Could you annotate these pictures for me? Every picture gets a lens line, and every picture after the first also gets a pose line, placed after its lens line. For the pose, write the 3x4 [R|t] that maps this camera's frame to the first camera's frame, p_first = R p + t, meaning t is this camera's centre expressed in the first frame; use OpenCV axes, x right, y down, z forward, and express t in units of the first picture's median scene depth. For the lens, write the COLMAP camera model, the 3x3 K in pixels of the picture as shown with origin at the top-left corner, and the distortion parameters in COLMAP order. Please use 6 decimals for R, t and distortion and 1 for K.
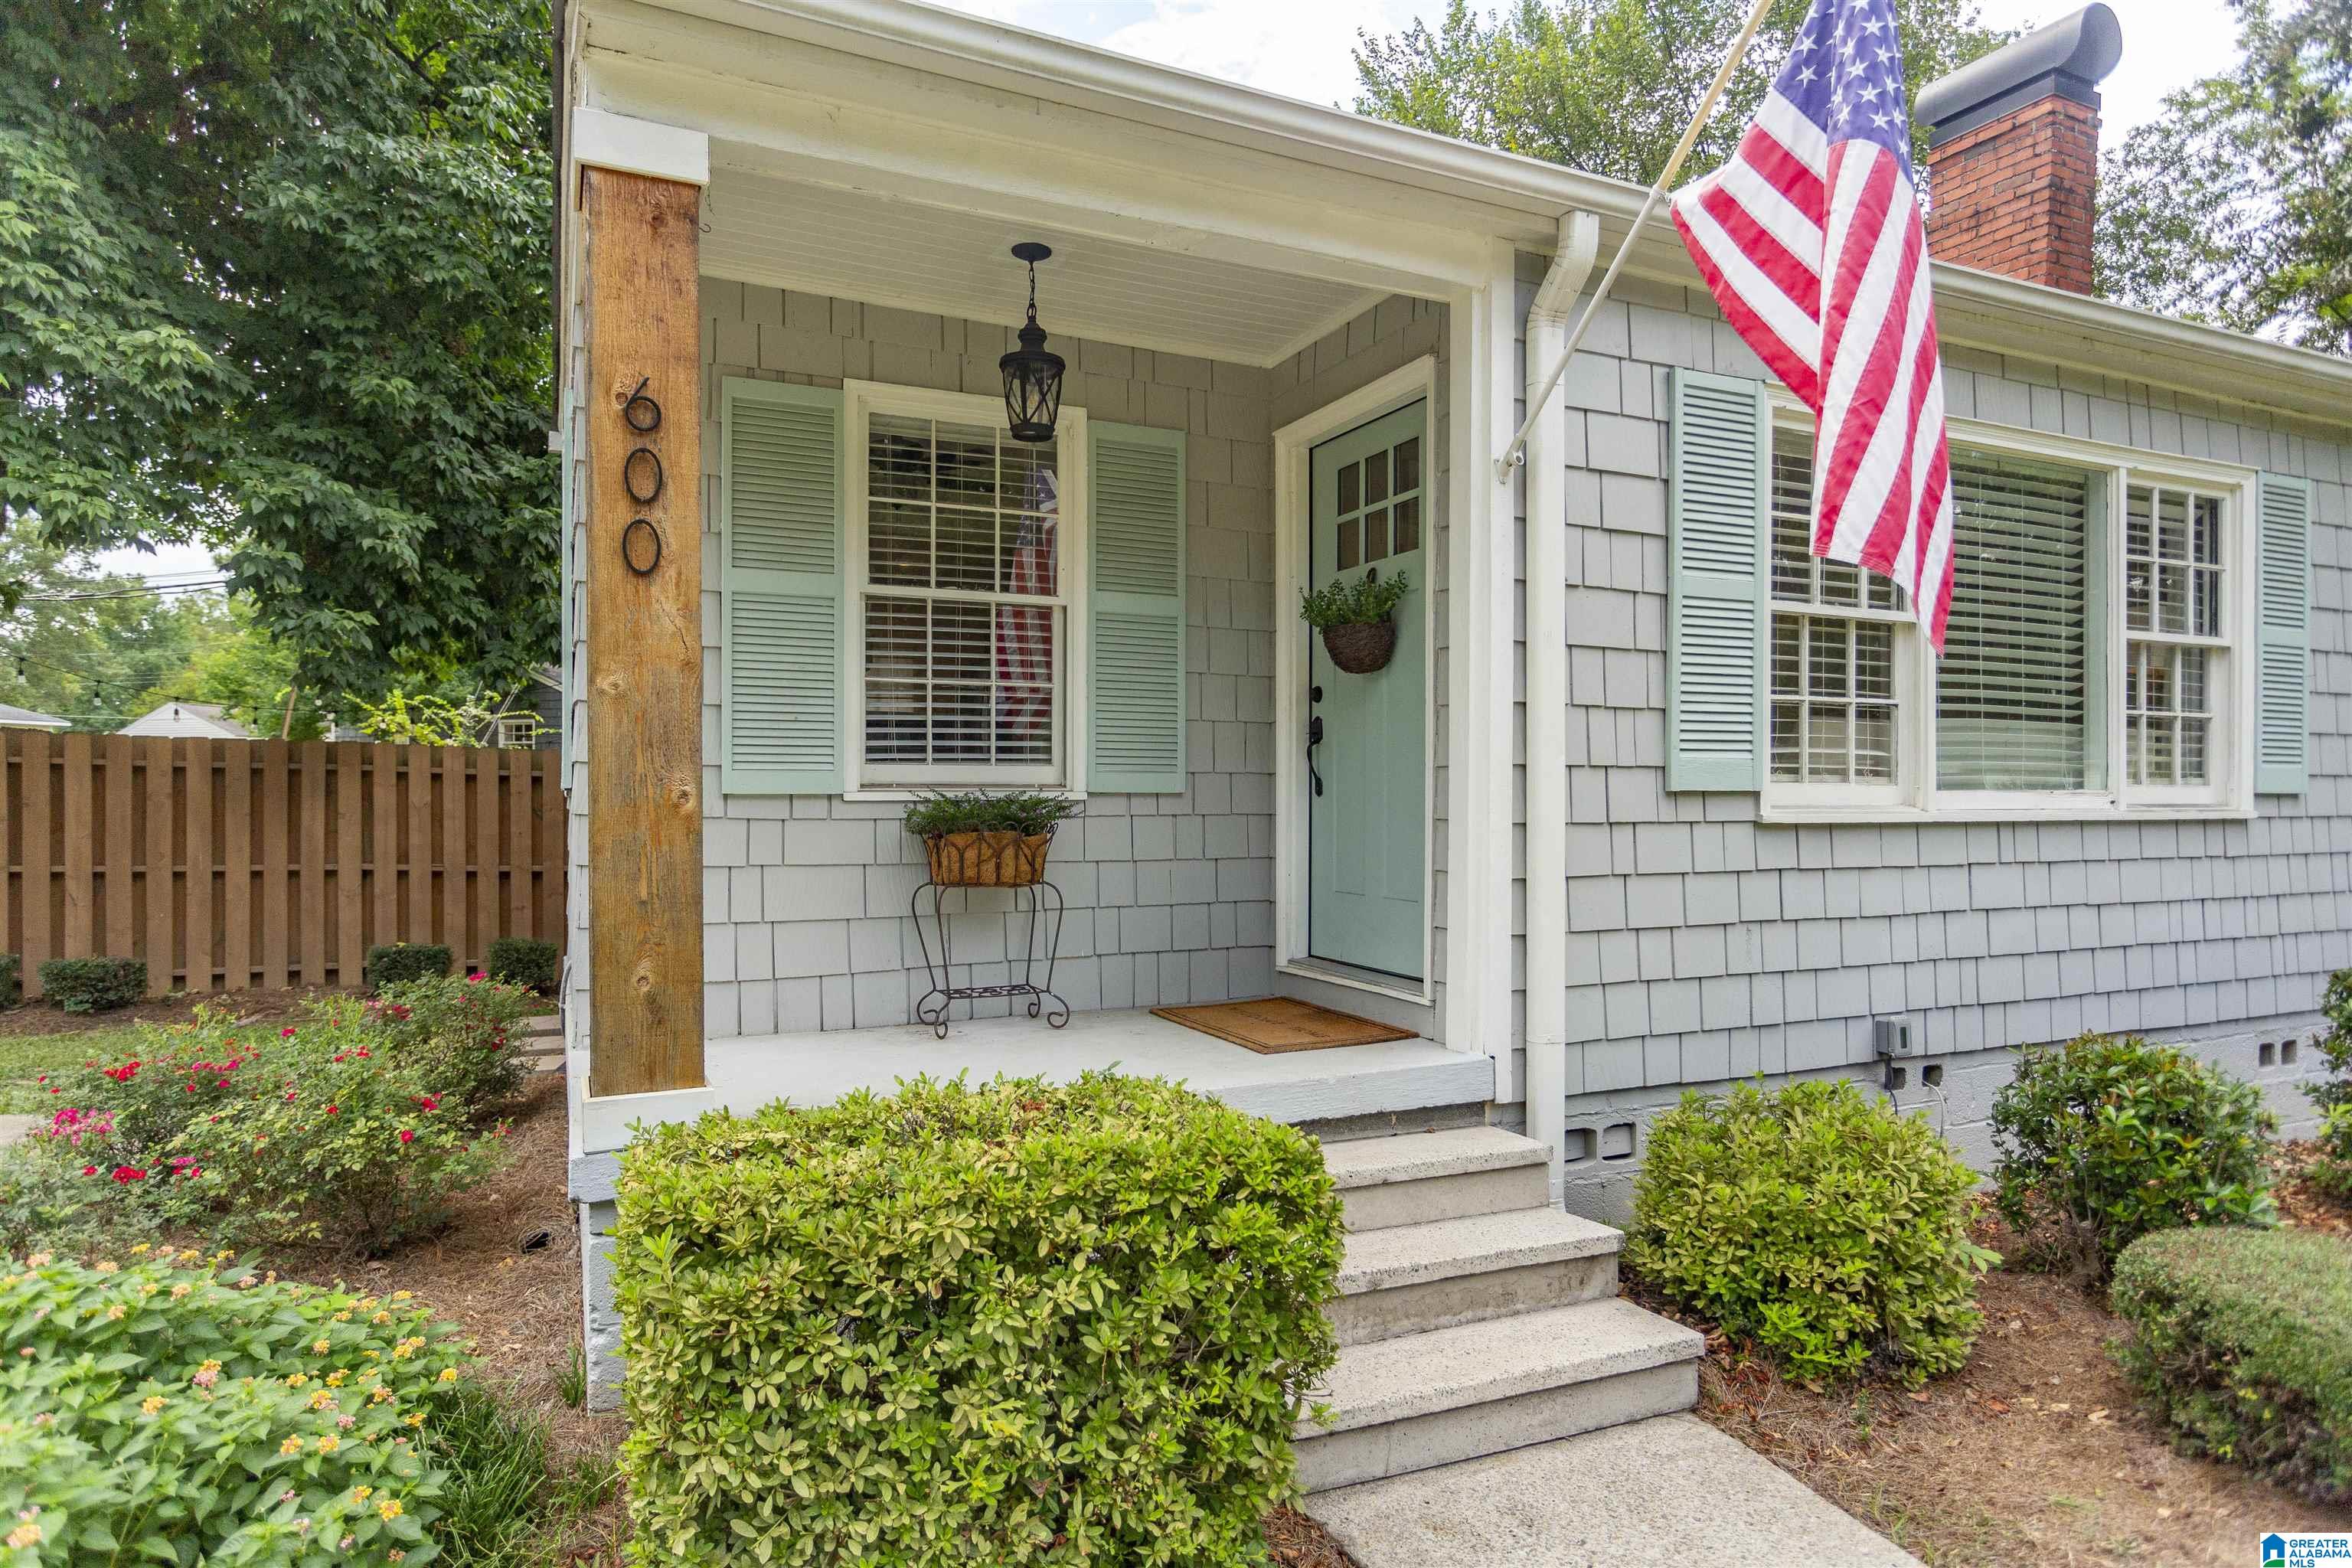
lens RADIAL K [[1343.4, 0, 1157.7], [0, 1343.4, 805.8], [0, 0, 1]] dist [-0.007675, 0.000527]
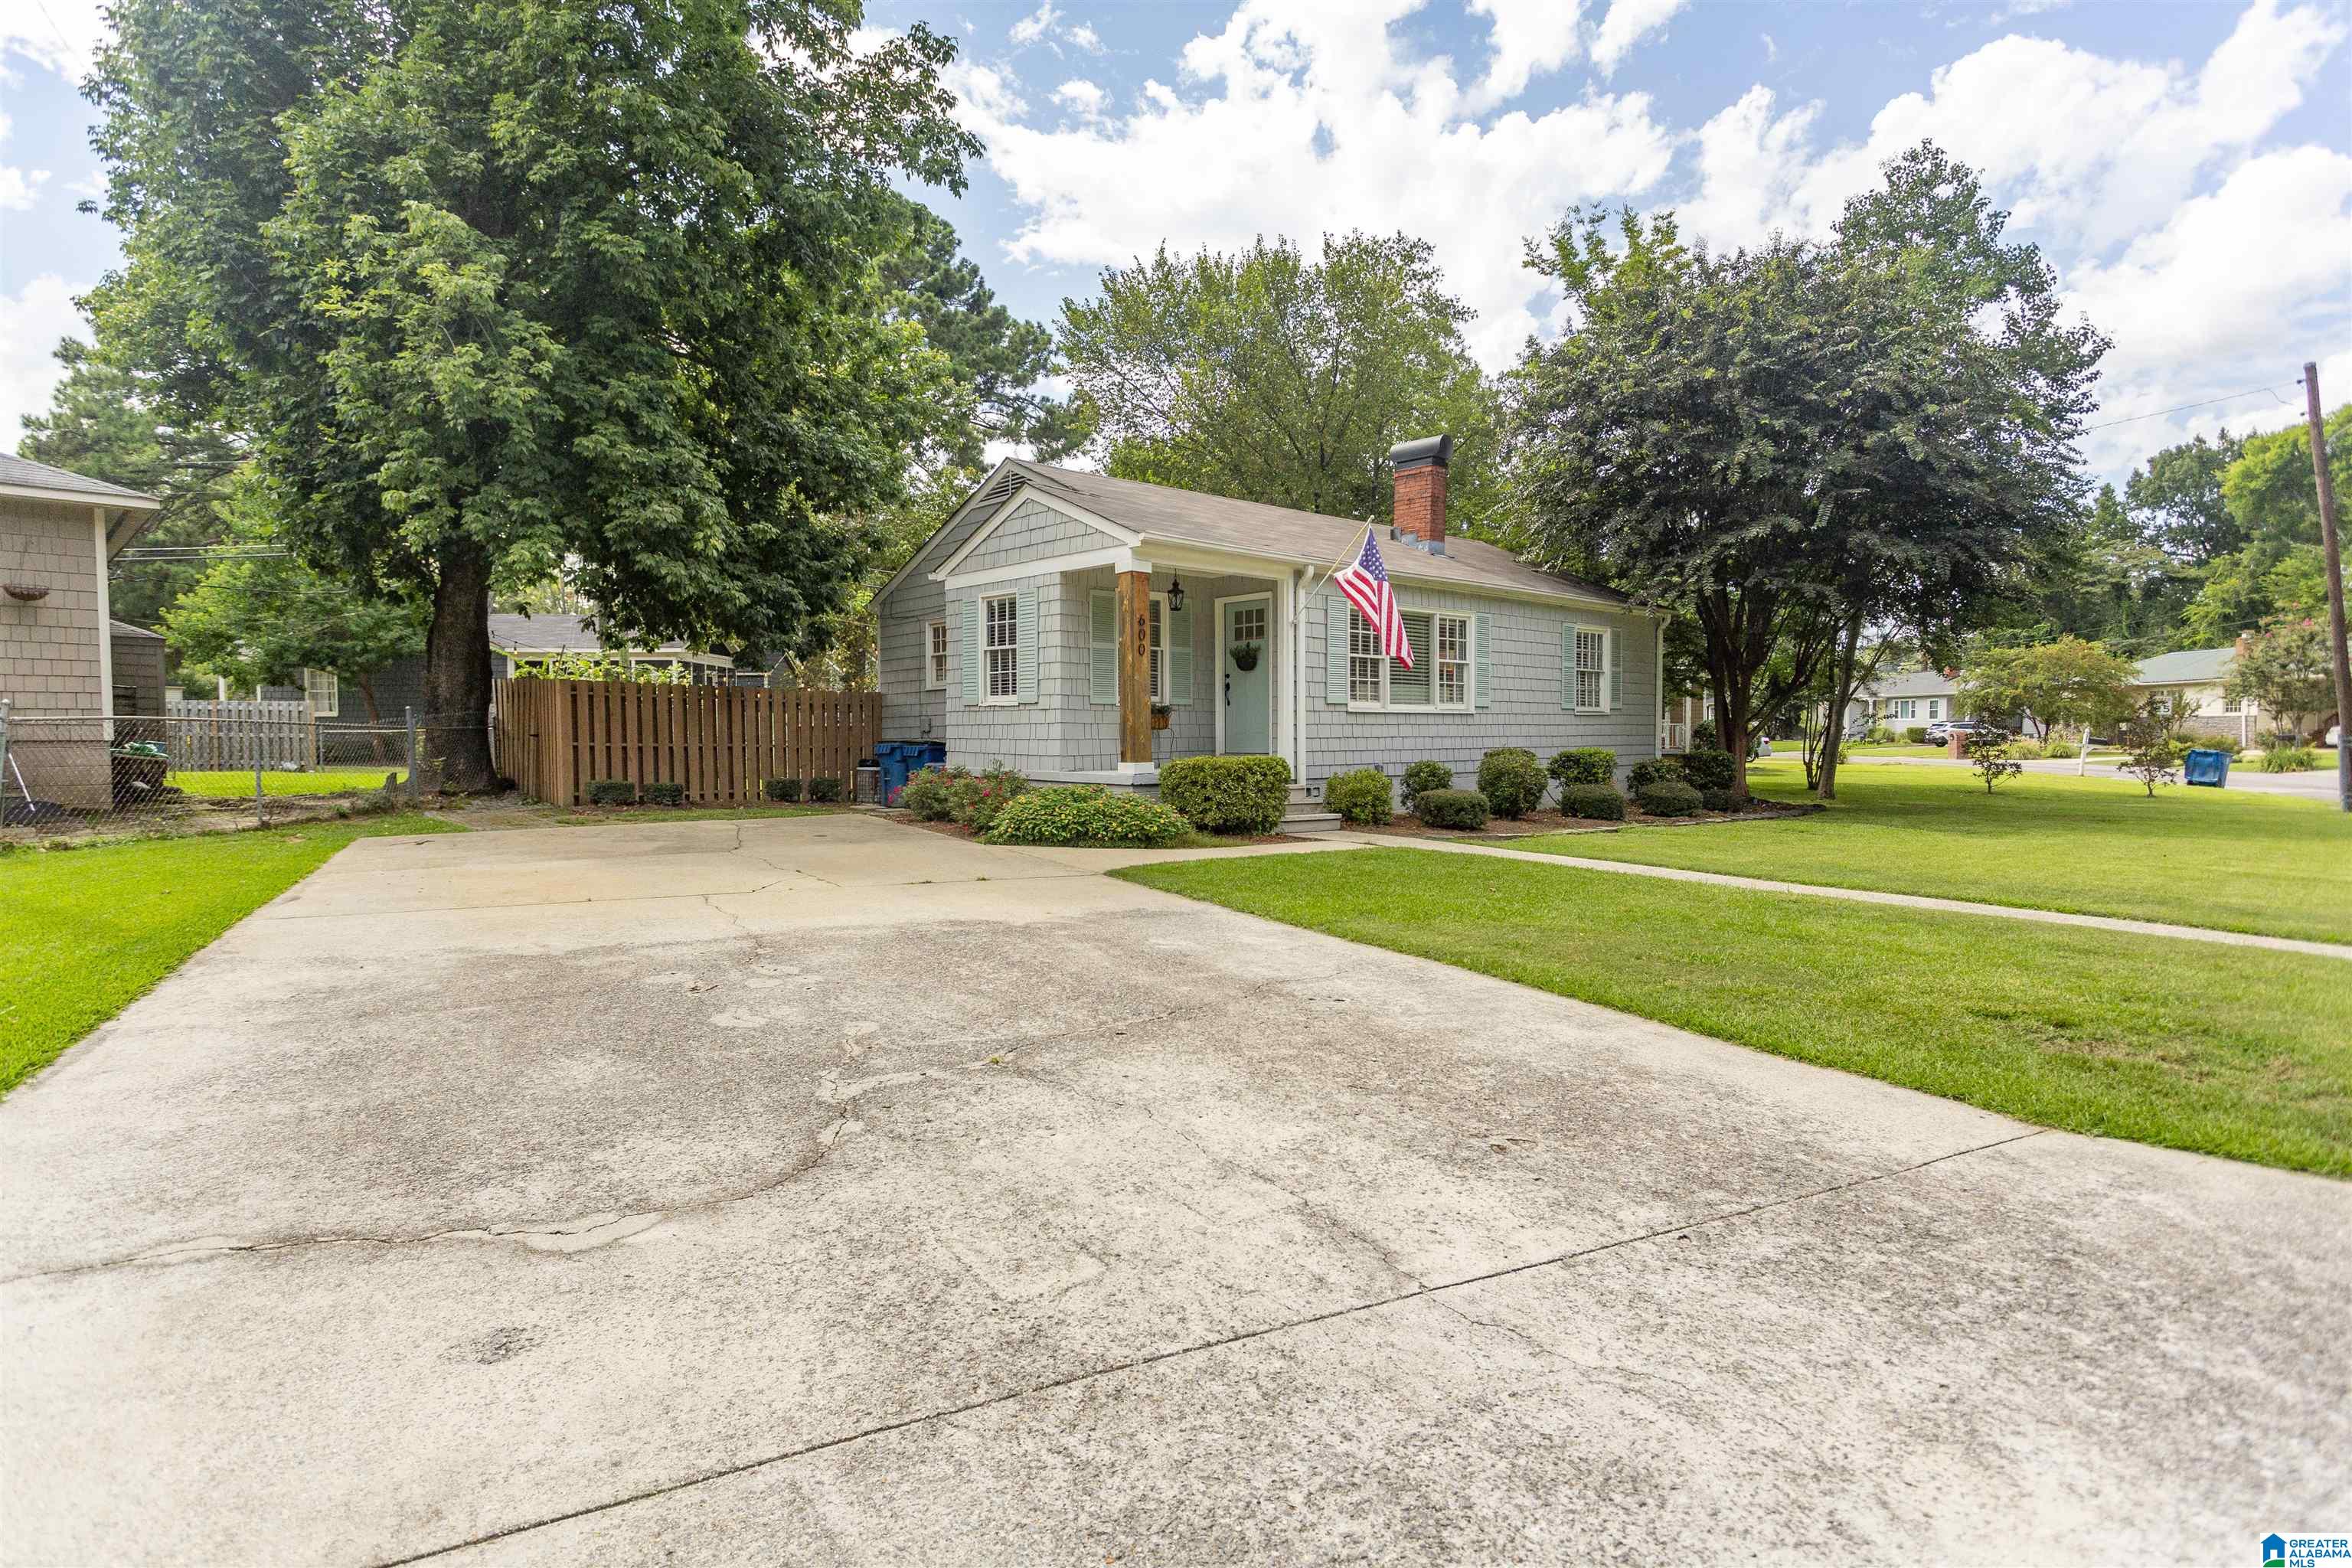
lens RADIAL K [[1197.6, 0, 1175.8], [0, 1197.6, 767.5], [0, 0, 1]] dist [-0.025891, 0.000004]
pose [[0.950941, -0.015312, 0.308993, -1.038095], [0.008945, 0.999718, 0.022009, 0.088680], [-0.309243, -0.018166, 0.950810, -2.028267]]
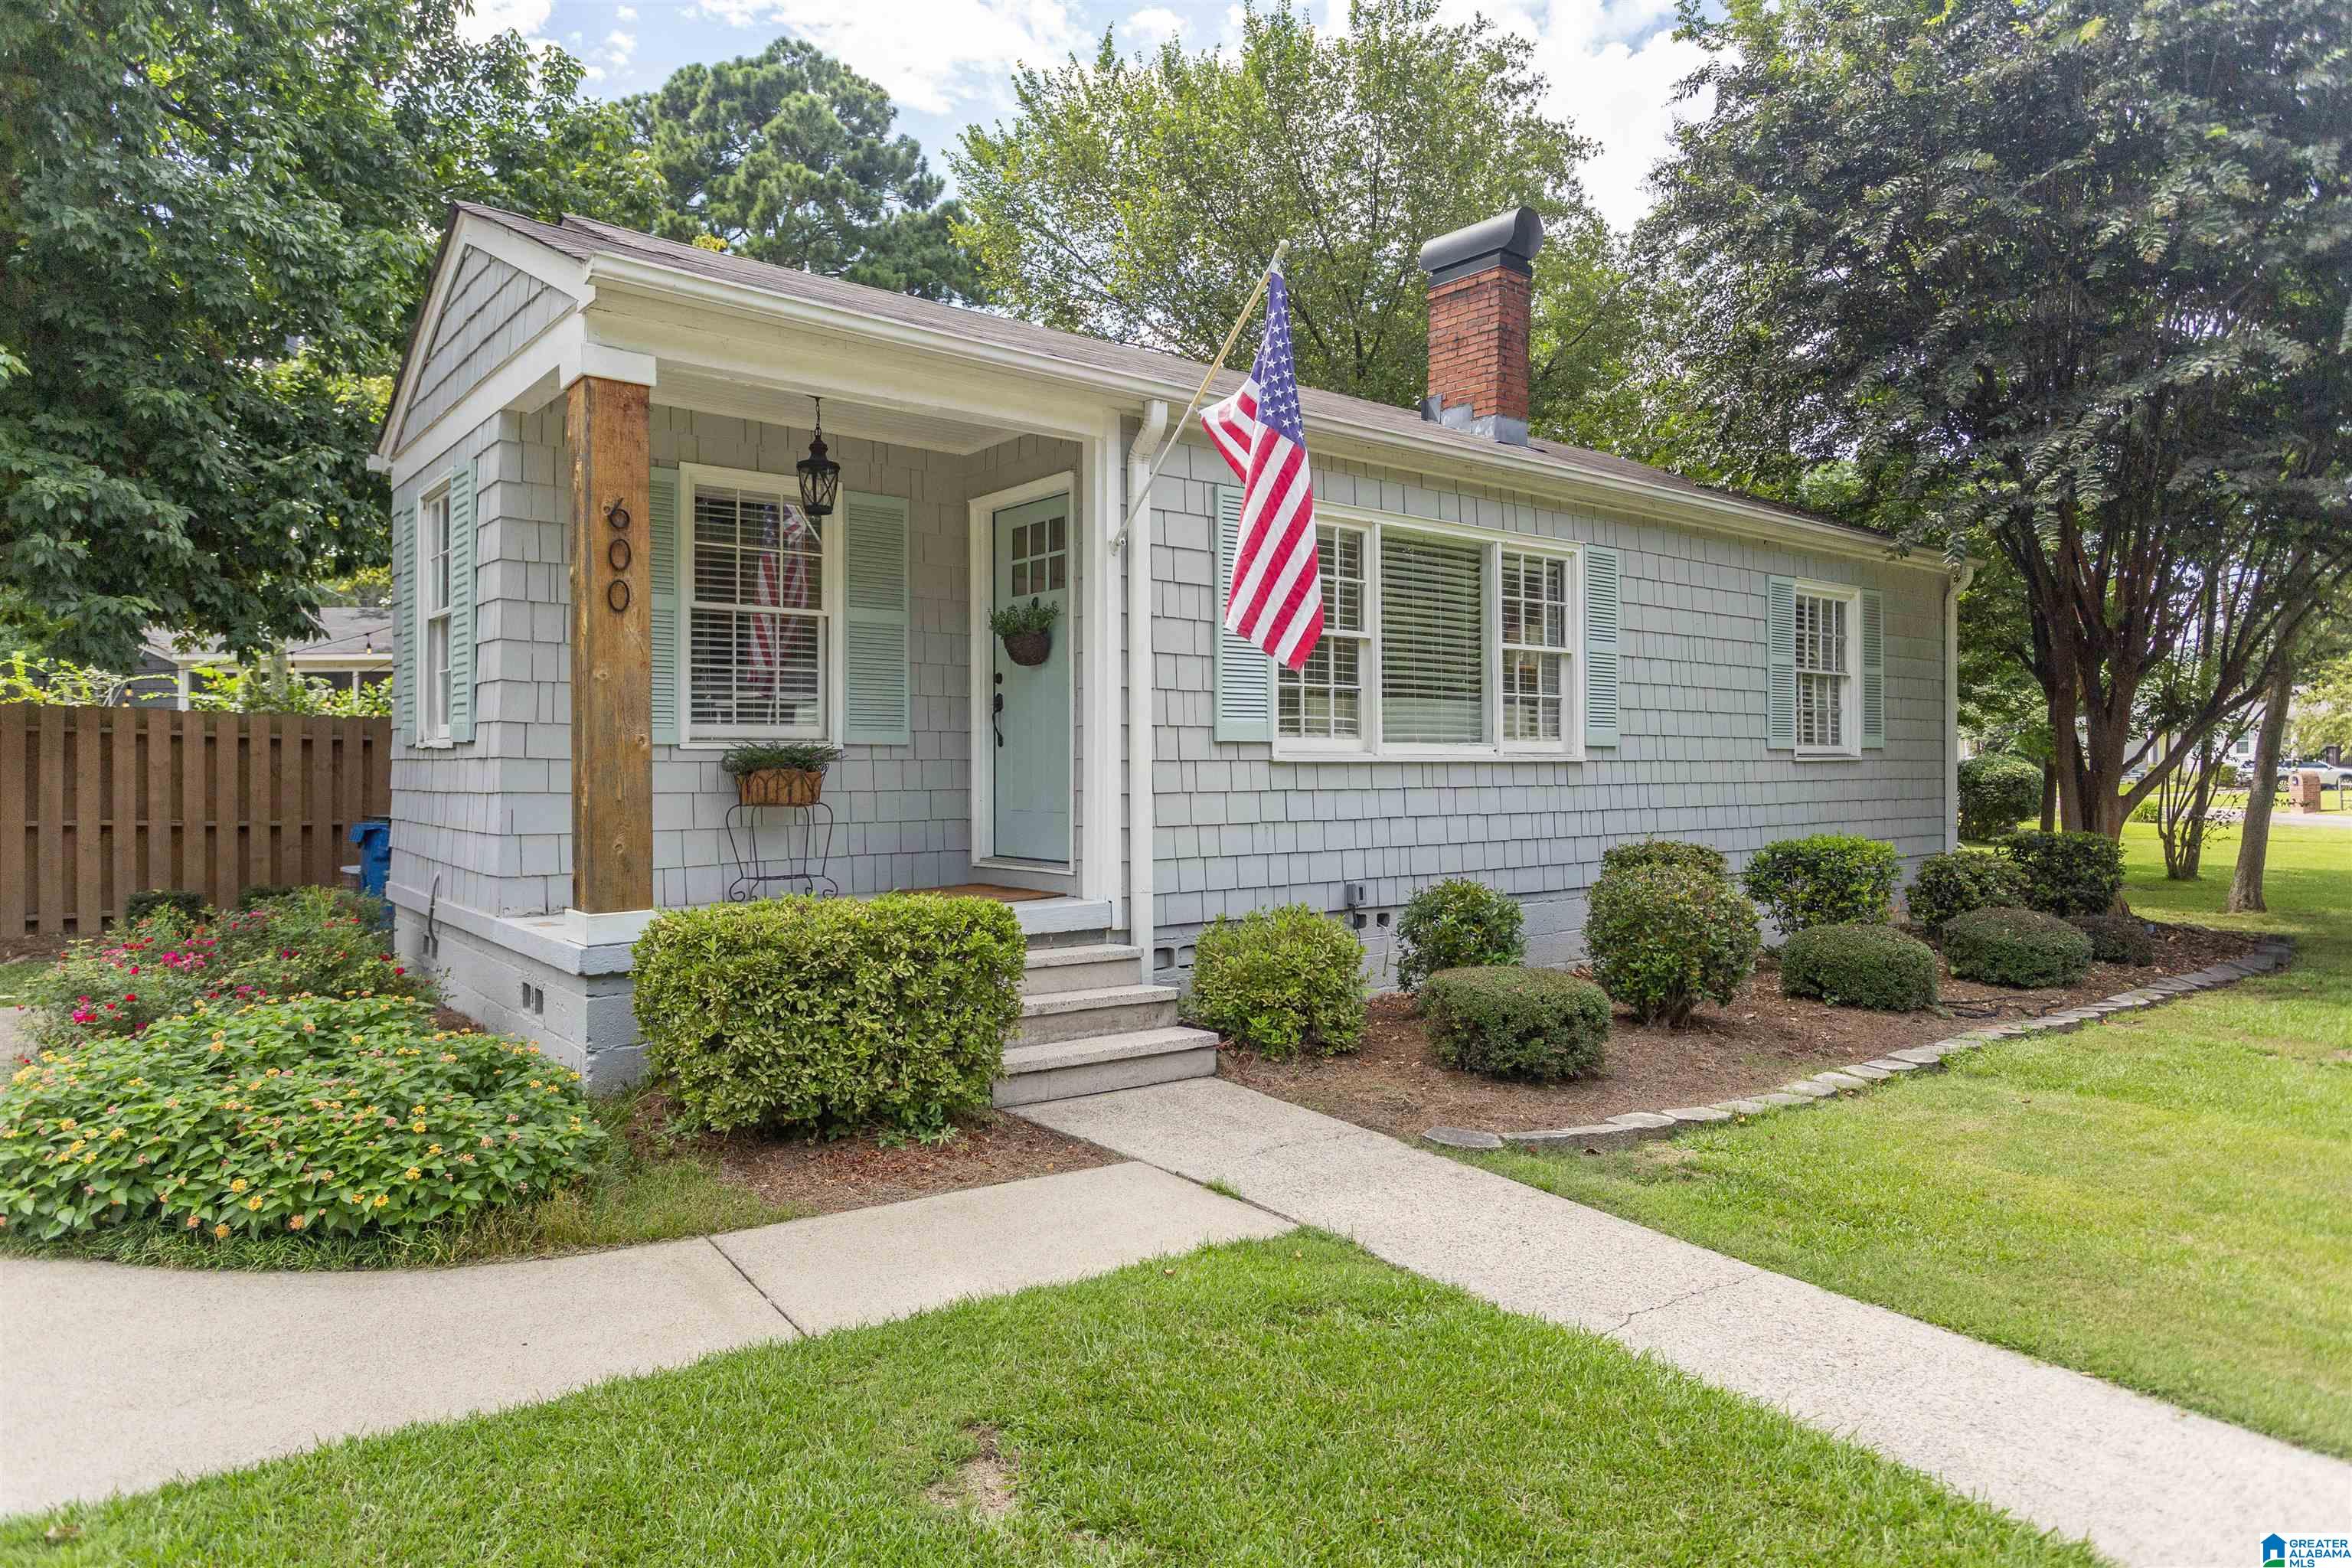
lens RADIAL K [[1413.6, 0, 1169.9], [0, 1413.6, 756.2], [0, 0, 1]] dist [-0.018118, 0.002698]
pose [[0.967444, -0.002943, 0.253068, -0.101798], [0.006836, 0.999871, -0.014504, 0.029160], [-0.252992, 0.015762, 0.967340, -0.602785]]
